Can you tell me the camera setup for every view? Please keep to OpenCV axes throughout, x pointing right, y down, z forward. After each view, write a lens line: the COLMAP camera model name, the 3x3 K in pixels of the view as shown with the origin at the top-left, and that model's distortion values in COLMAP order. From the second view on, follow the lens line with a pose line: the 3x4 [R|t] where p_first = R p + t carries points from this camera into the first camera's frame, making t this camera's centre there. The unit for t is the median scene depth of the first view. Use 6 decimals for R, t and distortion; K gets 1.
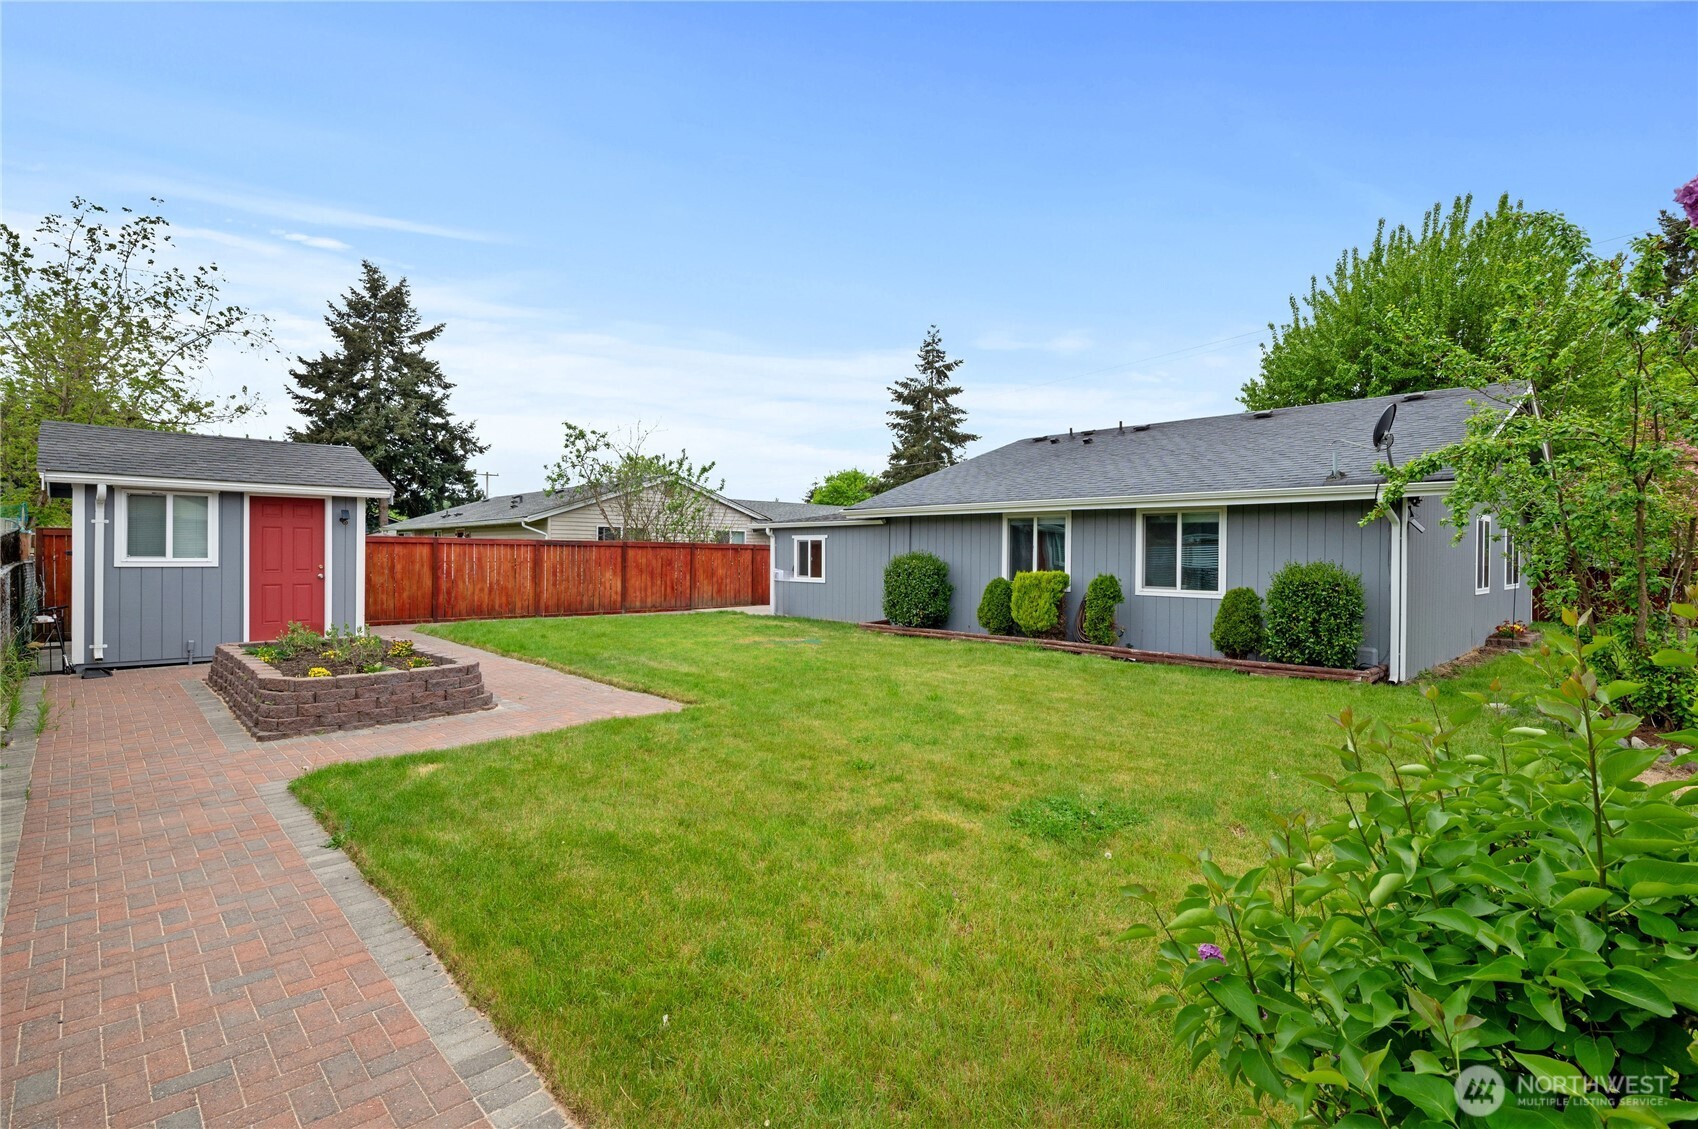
lens RADIAL K [[819.2, 0, 844.8], [0, 819.2, 567.8], [0, 0, 1]] dist [-0.012245, -0.000349]
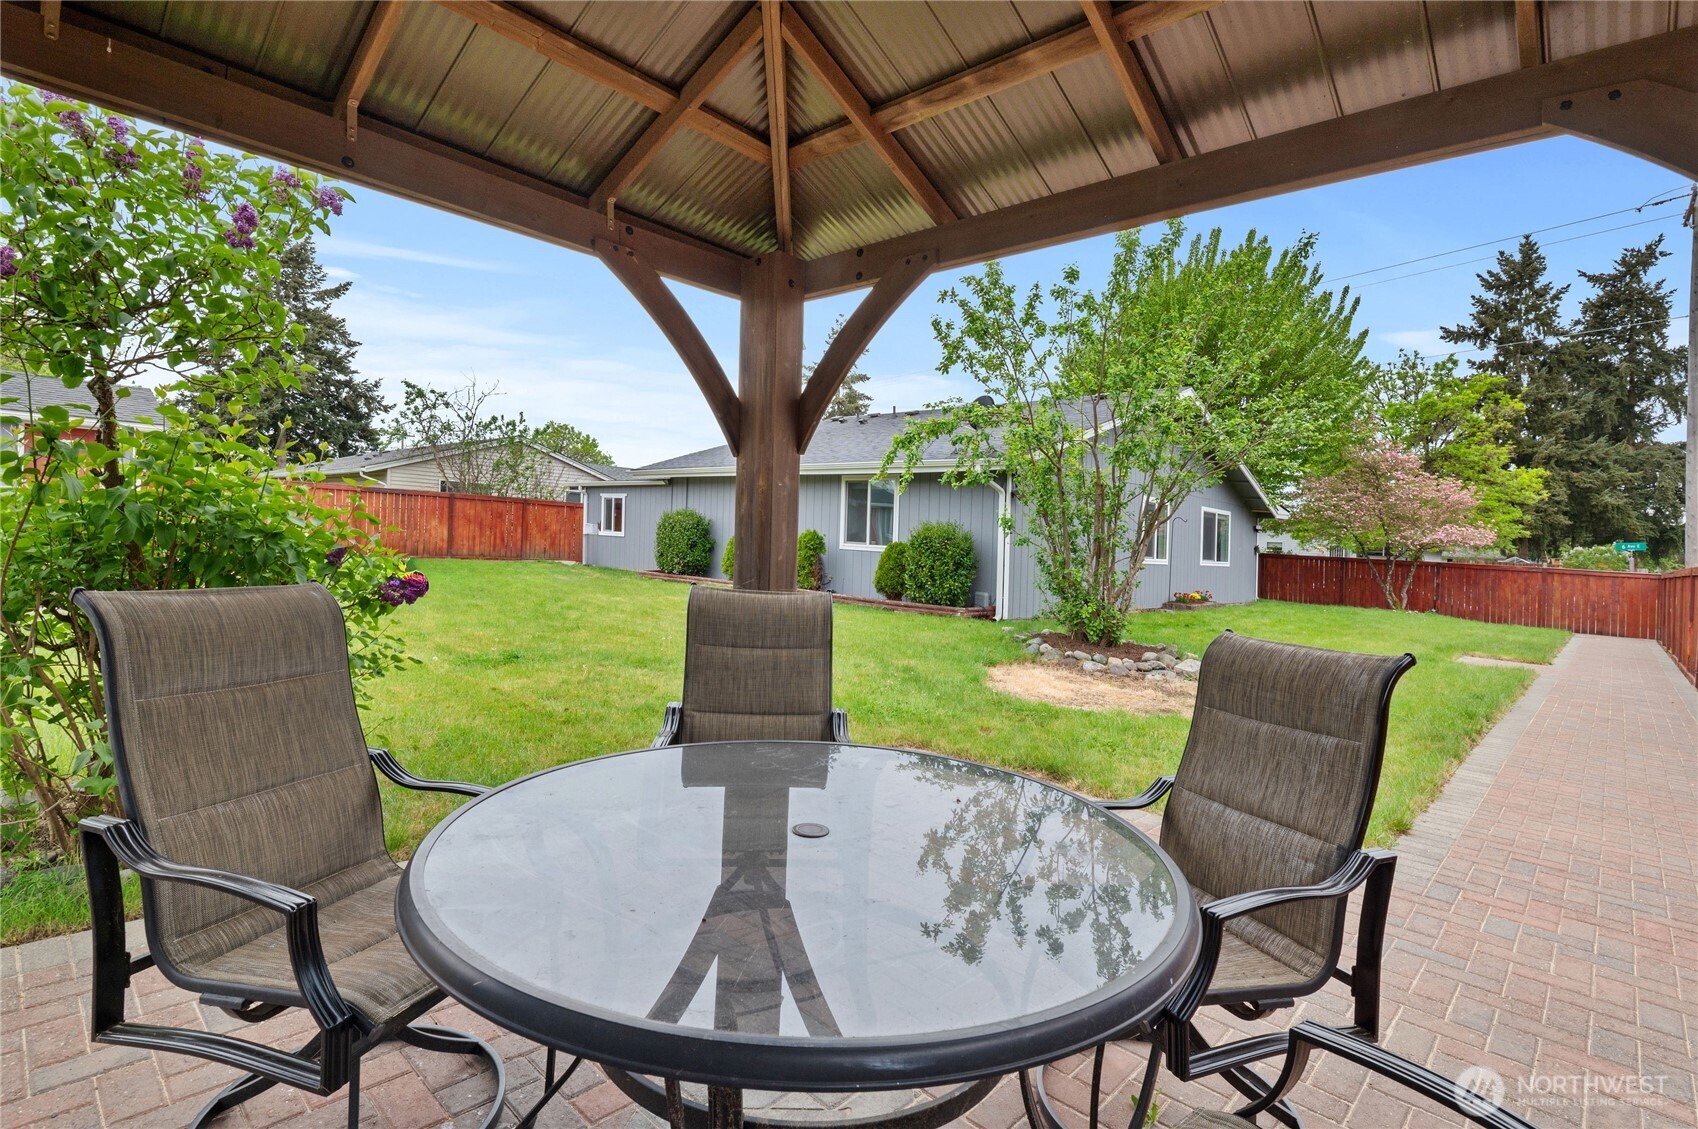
lens RADIAL K [[819.2, 0, 866.4], [0, 819.2, 551.0], [0, 0, 1]] dist [-0.012245, -0.000349]
pose [[0.996585, 0.042711, 0.070664, 0.193413], [-0.042485, 0.999086, -0.004708, 0.025027], [-0.070801, 0.001690, 0.997489, -0.115344]]
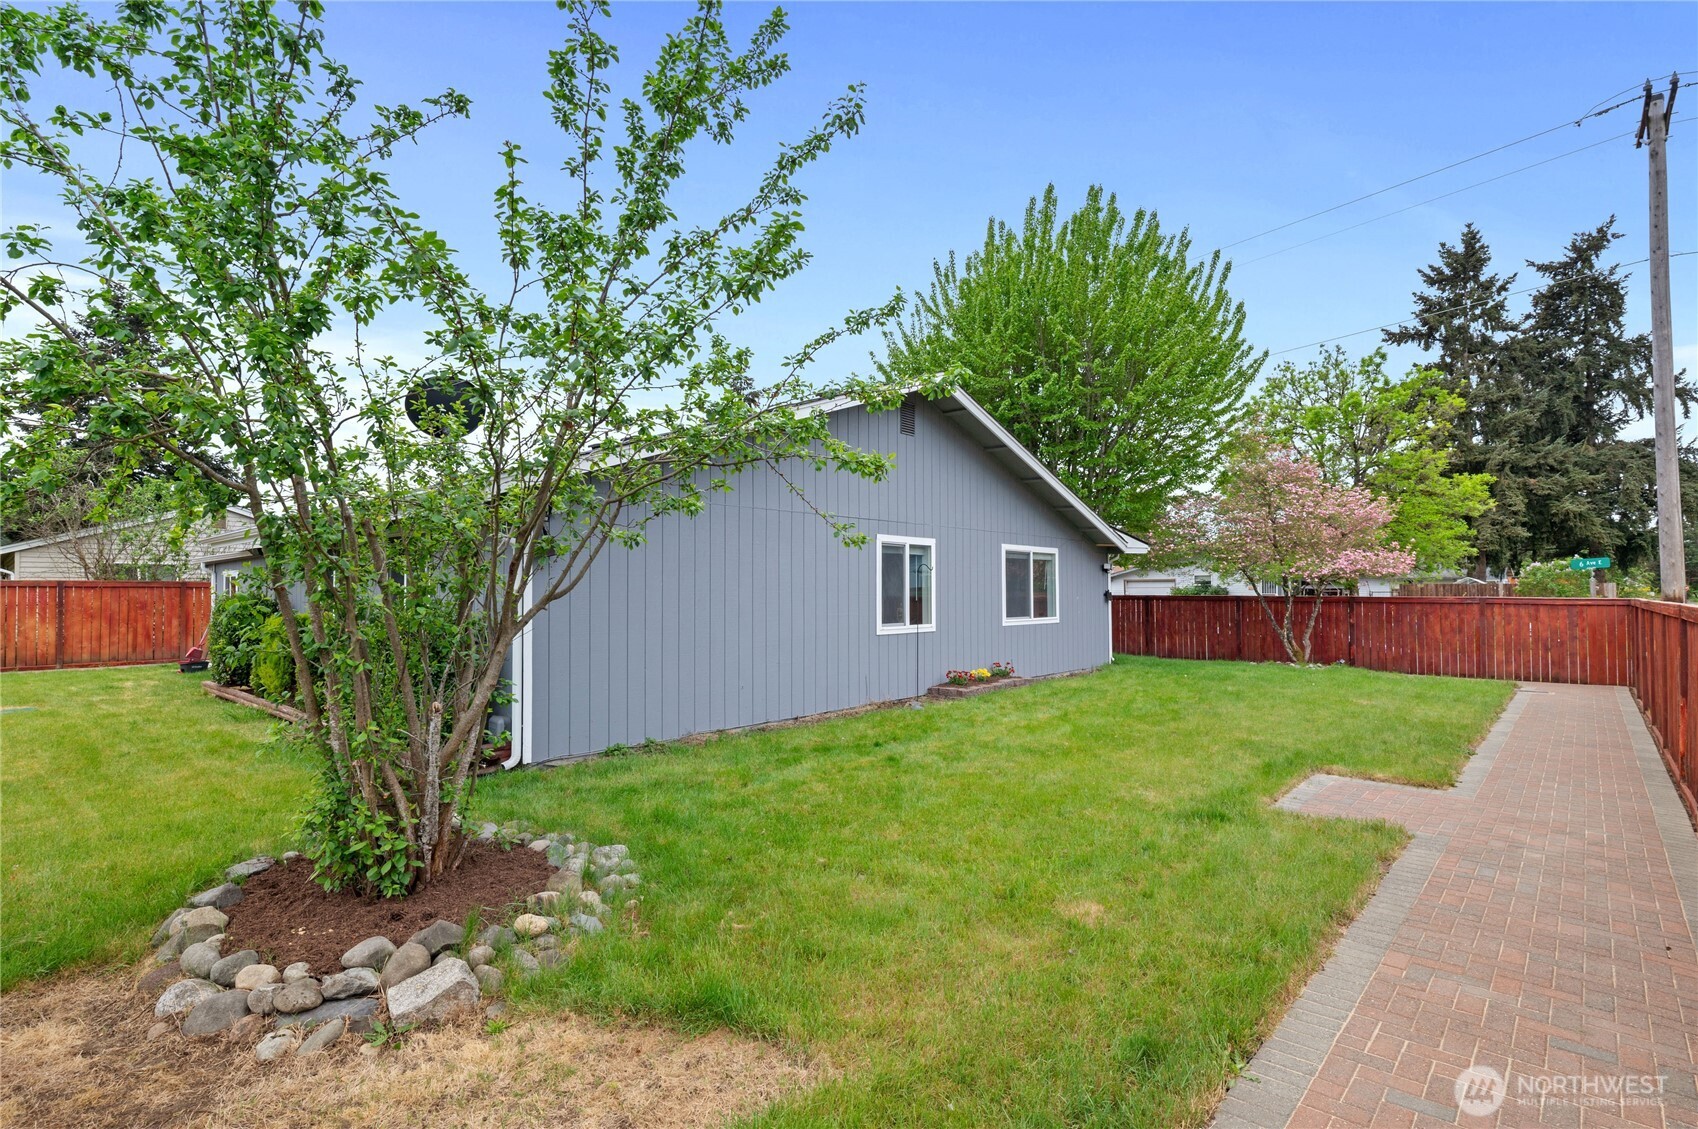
lens RADIAL K [[819.2, 0, 866.7], [0, 819.2, 606.1], [0, 0, 1]] dist [-0.012245, -0.000349]
pose [[0.995763, -0.015366, 0.090662, 0.443870], [0.015196, 0.999881, 0.002562, 0.002976], [-0.090690, -0.001173, 0.995878, 0.105629]]
